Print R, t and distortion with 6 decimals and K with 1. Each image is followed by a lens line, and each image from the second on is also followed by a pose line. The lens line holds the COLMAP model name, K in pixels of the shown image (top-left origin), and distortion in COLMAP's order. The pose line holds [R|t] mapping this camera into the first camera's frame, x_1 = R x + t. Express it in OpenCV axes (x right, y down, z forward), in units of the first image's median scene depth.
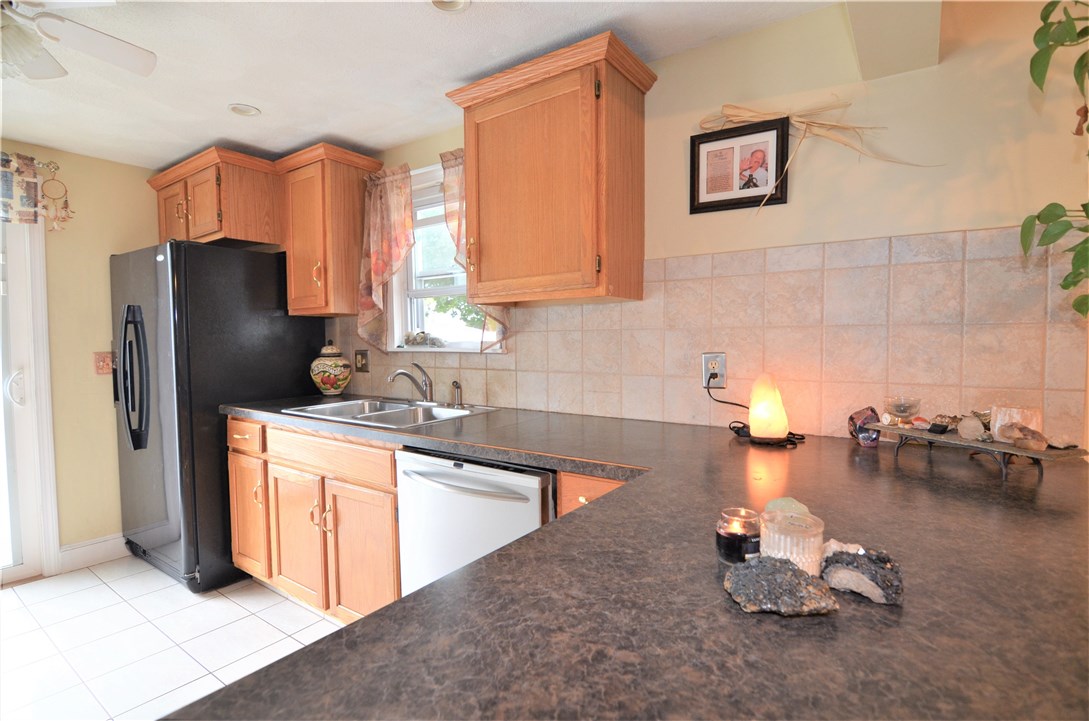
lens RADIAL K [[525.5, 0, 544.5], [0, 525.5, 360.5], [0, 0, 1]] dist [-0.000289, -0.014395]
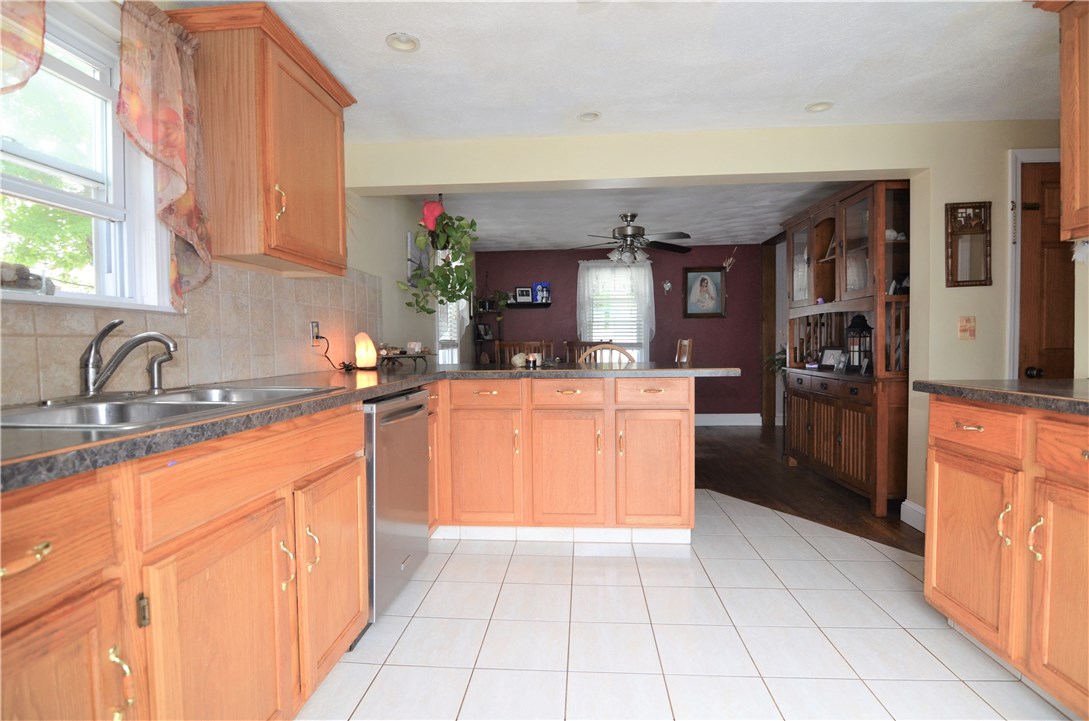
lens RADIAL K [[525.5, 0, 544.5], [0, 525.5, 360.5], [0, 0, 1]] dist [-0.000289, -0.014395]
pose [[-0.516889, -0.014007, 0.855938, -1.057097], [0.052030, 0.997504, 0.047744, 0.046790], [-0.854470, 0.069213, -0.514870, 1.001355]]
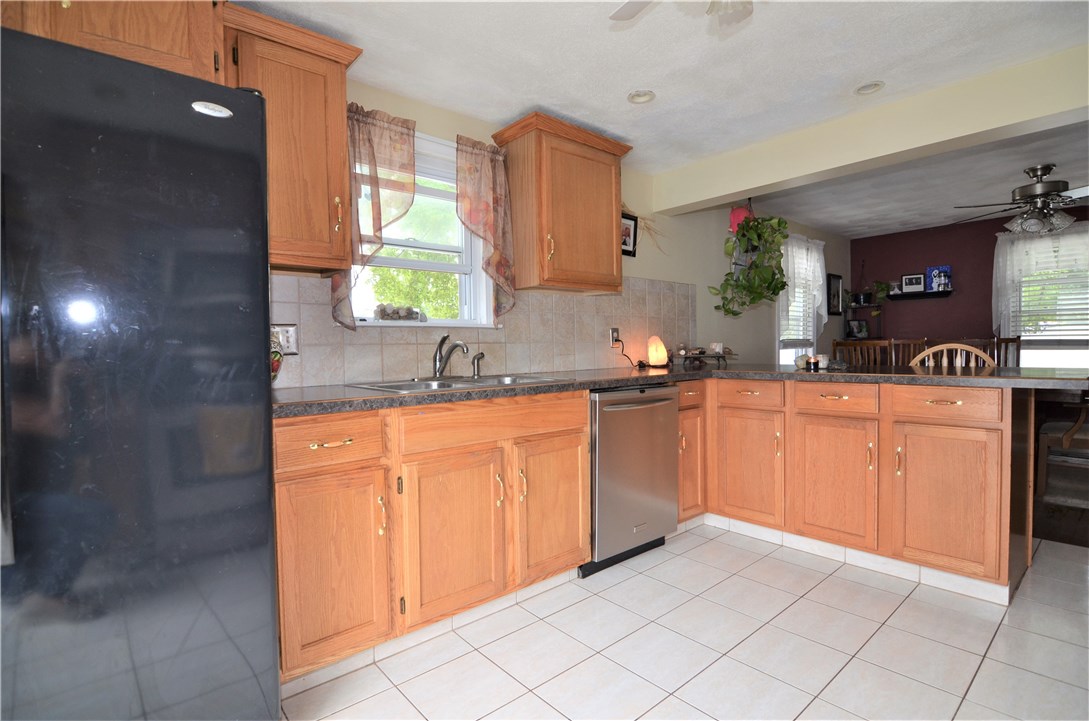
lens RADIAL K [[525.5, 0, 544.5], [0, 525.5, 360.5], [0, 0, 1]] dist [-0.000289, -0.014395]
pose [[0.237871, -0.020740, 0.971075, -1.275164], [0.056946, 0.998350, 0.007373, 0.058888], [-0.969626, 0.053545, 0.238659, 0.661869]]
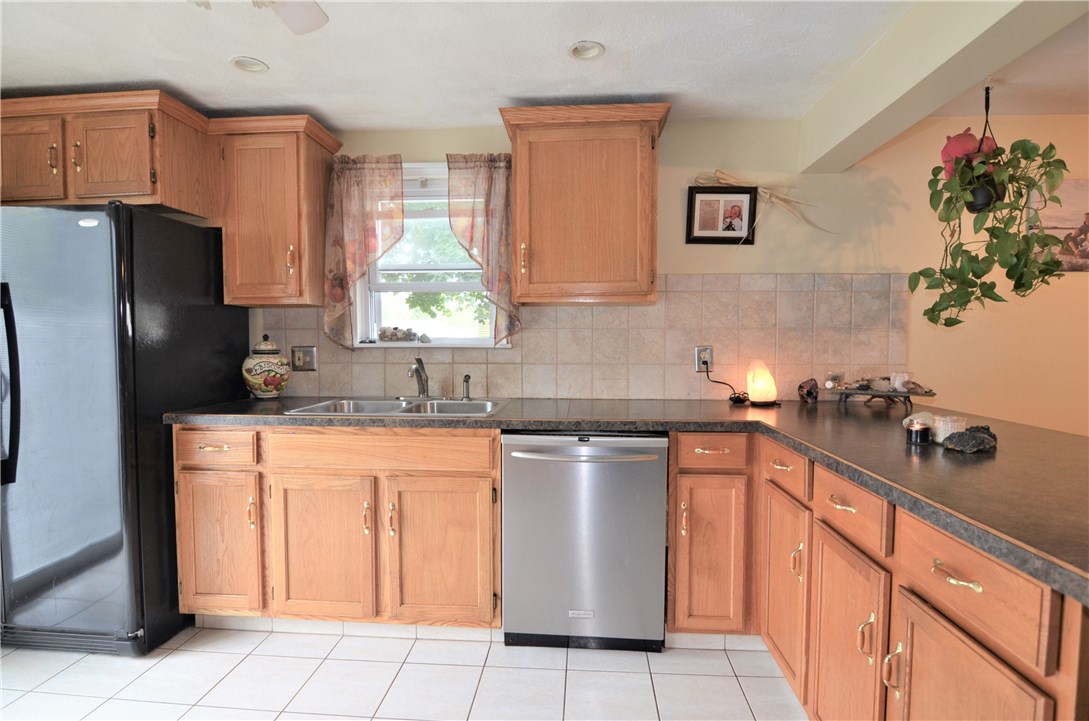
lens RADIAL K [[550.8, 0, 544.5], [0, 550.8, 360.5], [0, 0, 1]] dist [0.000696, -0.013116]
pose [[0.857374, -0.011935, 0.514555, -0.644225], [0.014531, 0.999894, -0.001020, 0.015174], [-0.514488, 0.008352, 0.857457, -0.019475]]
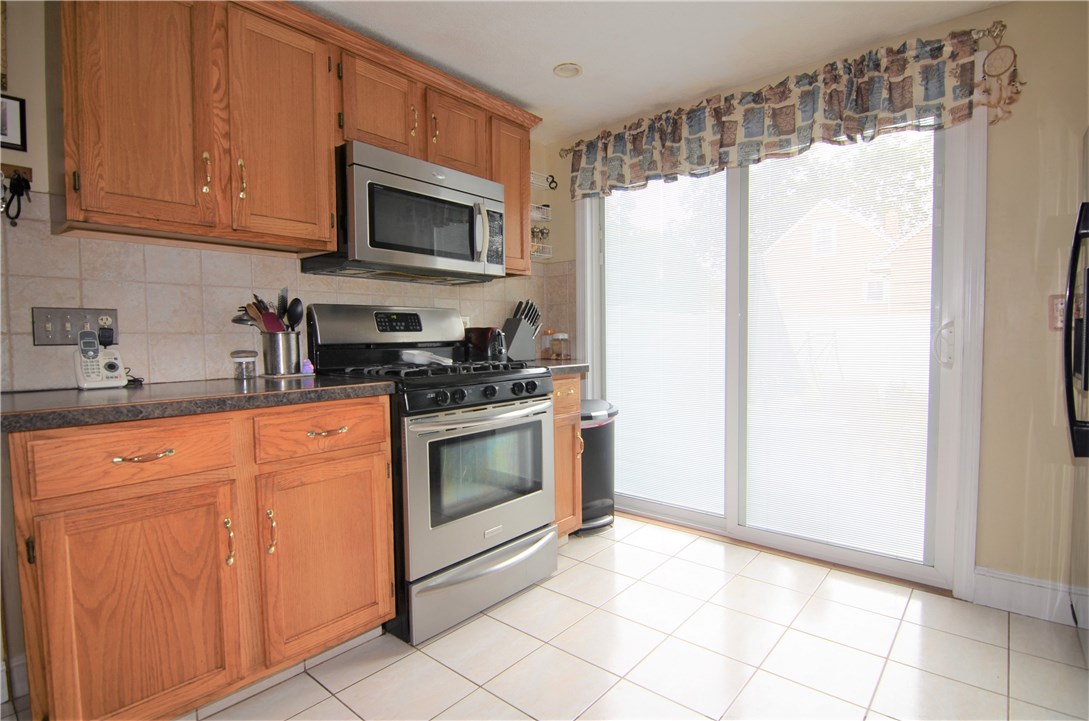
lens RADIAL K [[550.8, 0, 544.5], [0, 550.8, 360.5], [0, 0, 1]] dist [0.000696, -0.013116]
pose [[-0.092154, 0.048320, -0.994572, -0.167842], [-0.029342, 0.998256, 0.051218, 0.065017], [0.995312, 0.033902, -0.090576, 0.564174]]
